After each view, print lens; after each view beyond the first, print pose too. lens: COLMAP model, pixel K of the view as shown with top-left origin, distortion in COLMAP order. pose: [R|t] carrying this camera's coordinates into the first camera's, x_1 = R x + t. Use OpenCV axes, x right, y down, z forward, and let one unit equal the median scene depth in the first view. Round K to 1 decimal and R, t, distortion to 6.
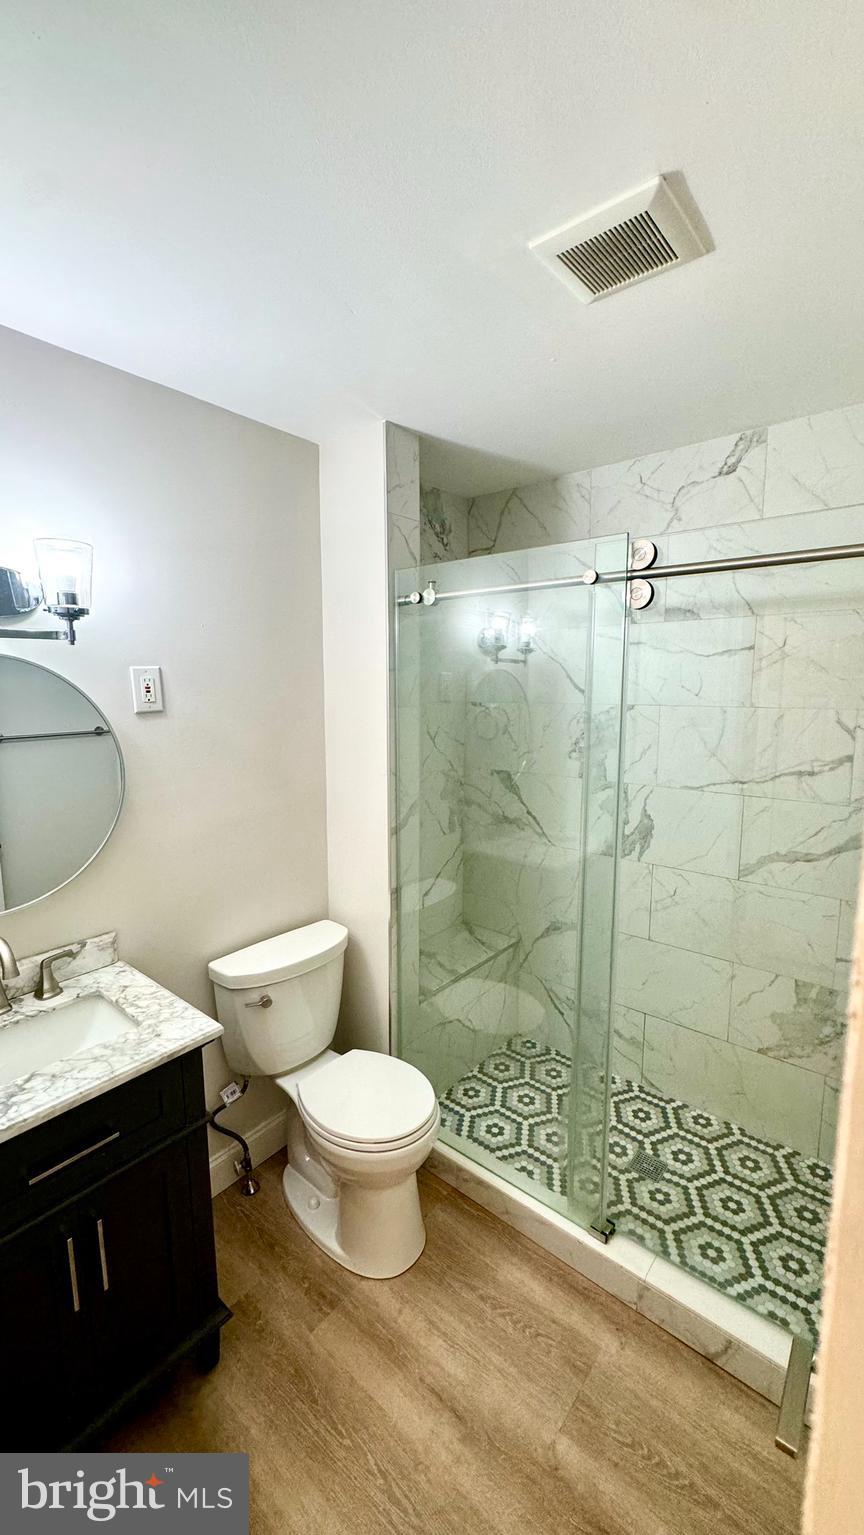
lens RADIAL K [[611.5, 0, 433.0], [0, 611.5, 761.7], [0, 0, 1]] dist [-0.001851, 0.000844]
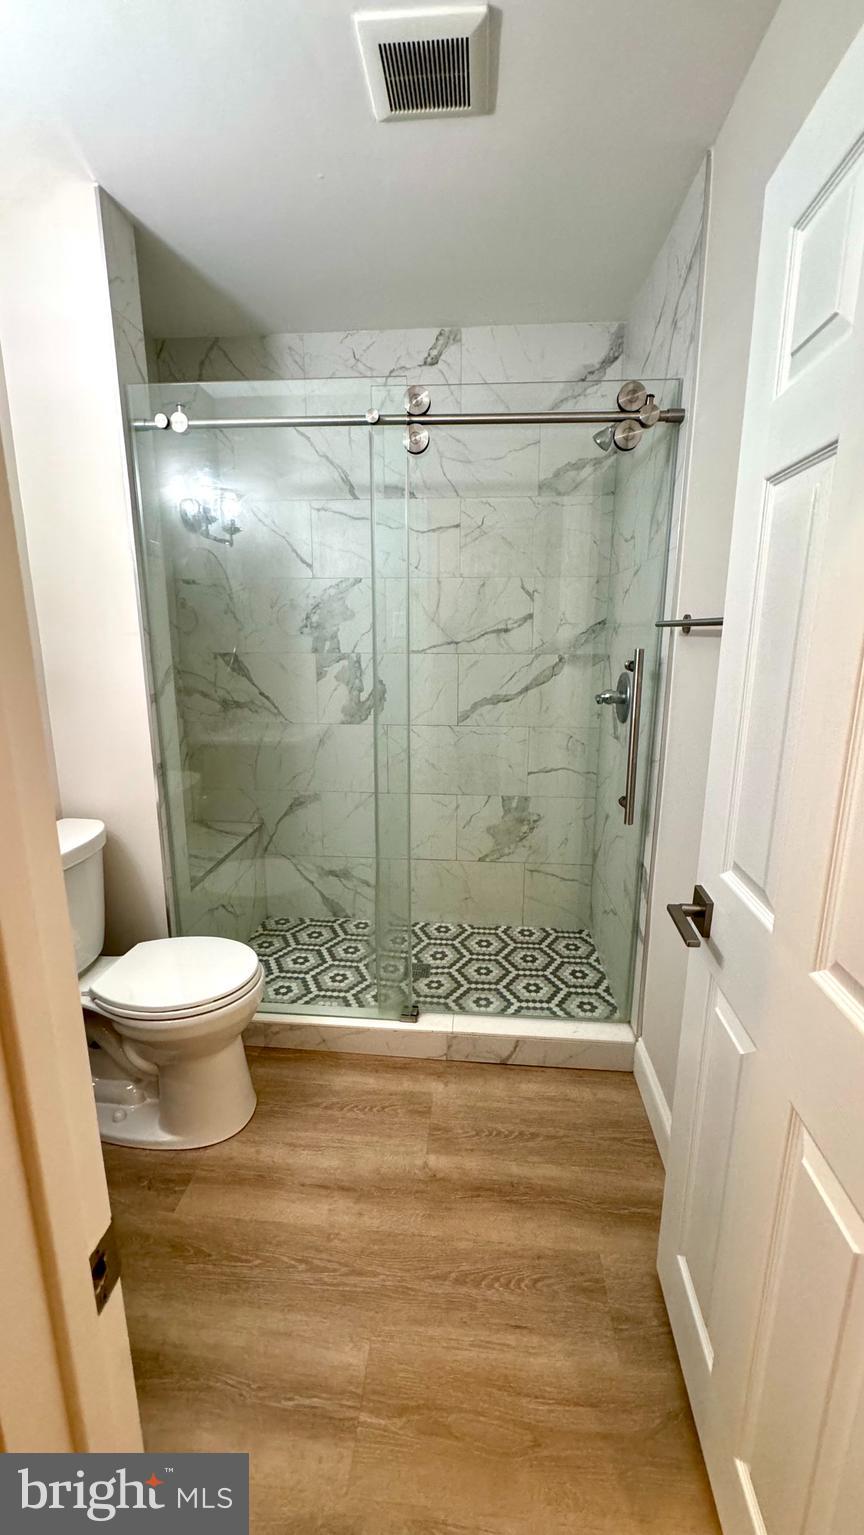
lens RADIAL K [[611.5, 0, 433.0], [0, 611.5, 761.7], [0, 0, 1]] dist [-0.001851, 0.000844]
pose [[0.818974, -0.120017, 0.561140, -0.244898], [0.070845, 0.991550, 0.108676, 0.138943], [-0.569441, -0.049249, 0.820556, 0.033038]]
